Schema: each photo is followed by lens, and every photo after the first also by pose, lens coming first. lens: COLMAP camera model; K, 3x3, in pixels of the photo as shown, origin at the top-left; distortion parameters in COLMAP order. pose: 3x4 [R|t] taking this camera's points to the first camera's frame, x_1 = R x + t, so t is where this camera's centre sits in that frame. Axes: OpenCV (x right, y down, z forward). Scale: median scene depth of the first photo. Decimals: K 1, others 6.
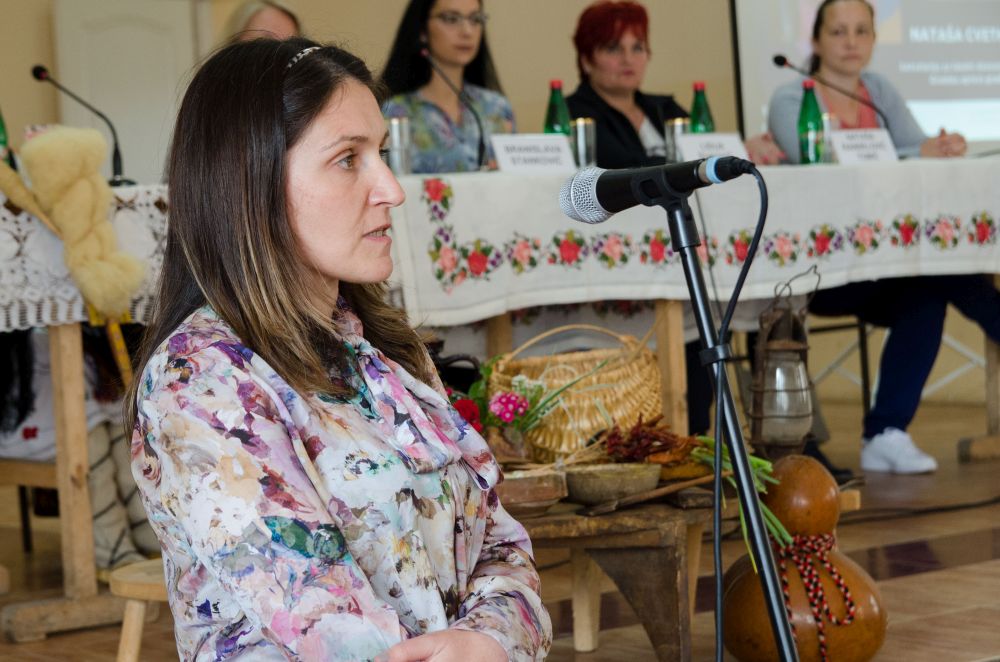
lens RADIAL K [[2184.6, 0, 499.7], [0, 2184.6, 336.0], [0, 0, 1]] dist [0.027015, 0.000000]
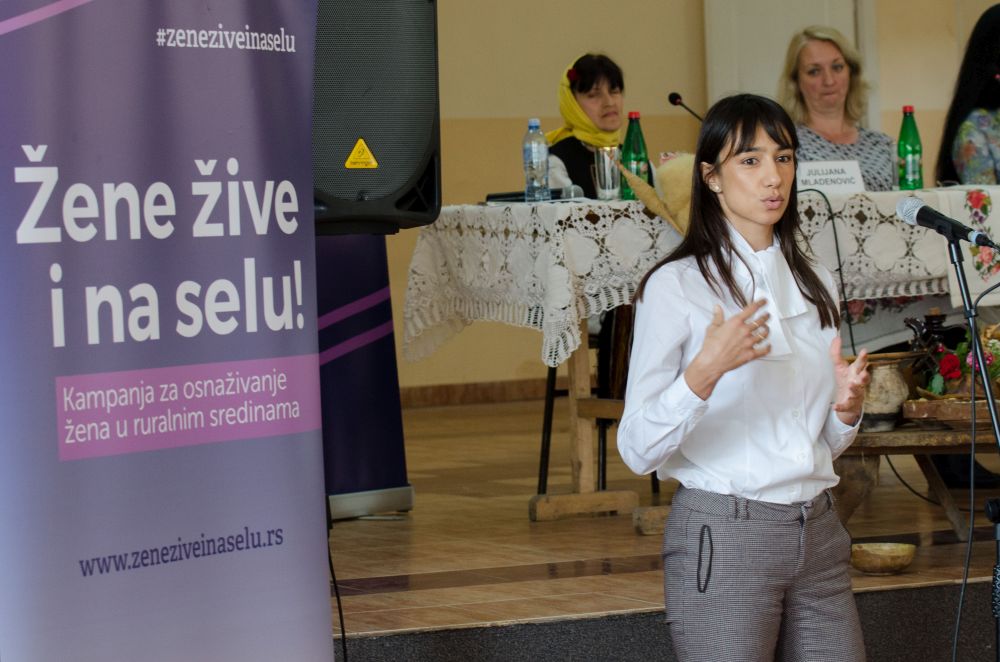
lens RADIAL K [[3005.6, 0, 499.5], [0, 3005.6, 335.1], [0, 0, 1]] dist [0.926438, 0.000000]
pose [[0.963317, 0.028006, -0.266901, 0.197859], [-0.027818, 0.999603, 0.004489, 0.012698], [0.266921, 0.003101, 0.963713, -0.865219]]
